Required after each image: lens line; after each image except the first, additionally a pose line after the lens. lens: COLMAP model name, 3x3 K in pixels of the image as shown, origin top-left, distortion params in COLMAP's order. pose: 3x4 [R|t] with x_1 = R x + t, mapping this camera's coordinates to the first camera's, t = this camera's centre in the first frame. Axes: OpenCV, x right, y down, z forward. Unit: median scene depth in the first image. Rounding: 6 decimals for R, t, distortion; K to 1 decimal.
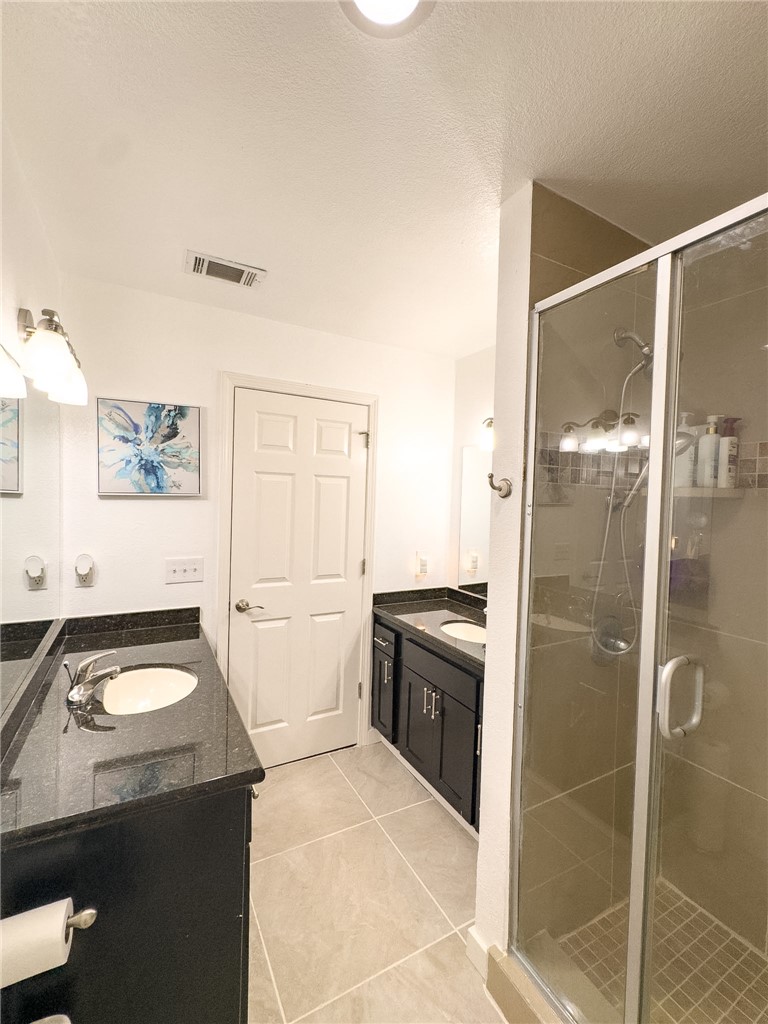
lens RADIAL K [[440.6, 0, 383.1], [0, 440.6, 512.7], [0, 0, 1]] dist [-0.001633, 0.000181]
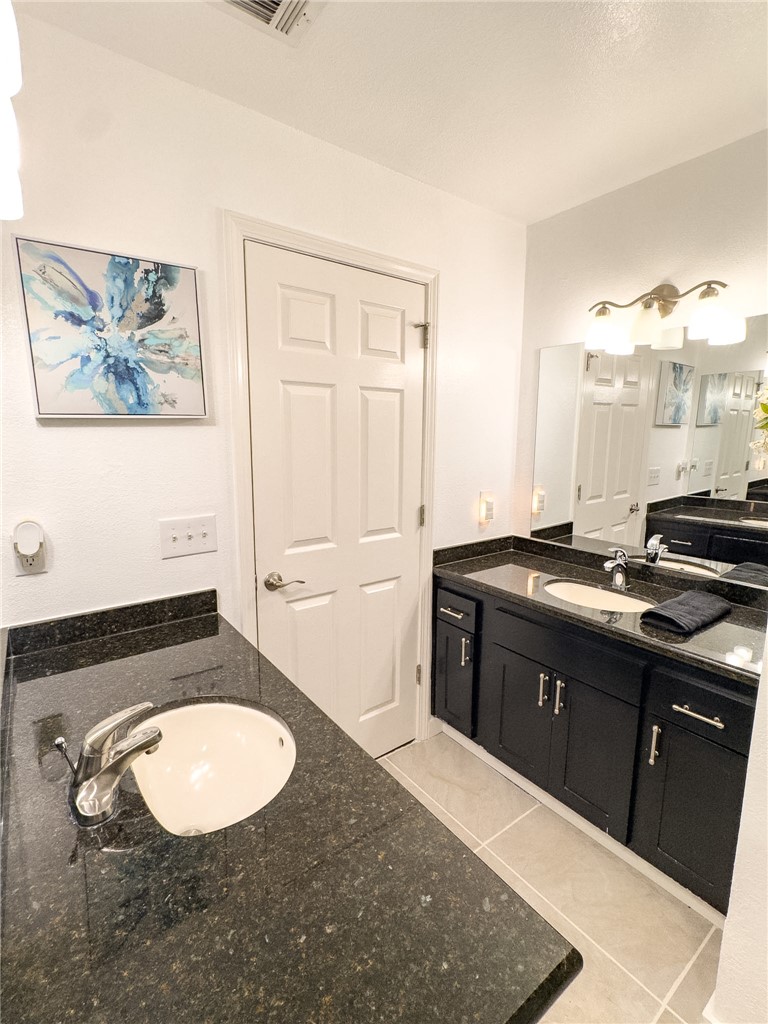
lens RADIAL K [[473.8, 0, 384.2], [0, 473.8, 511.0], [0, 0, 1]] dist [-0.002382, -0.000169]
pose [[0.989975, -0.048235, 0.132753, -0.251369], [0.030860, 0.991039, 0.129957, 0.011996], [-0.137832, -0.124558, 0.982592, 0.274777]]
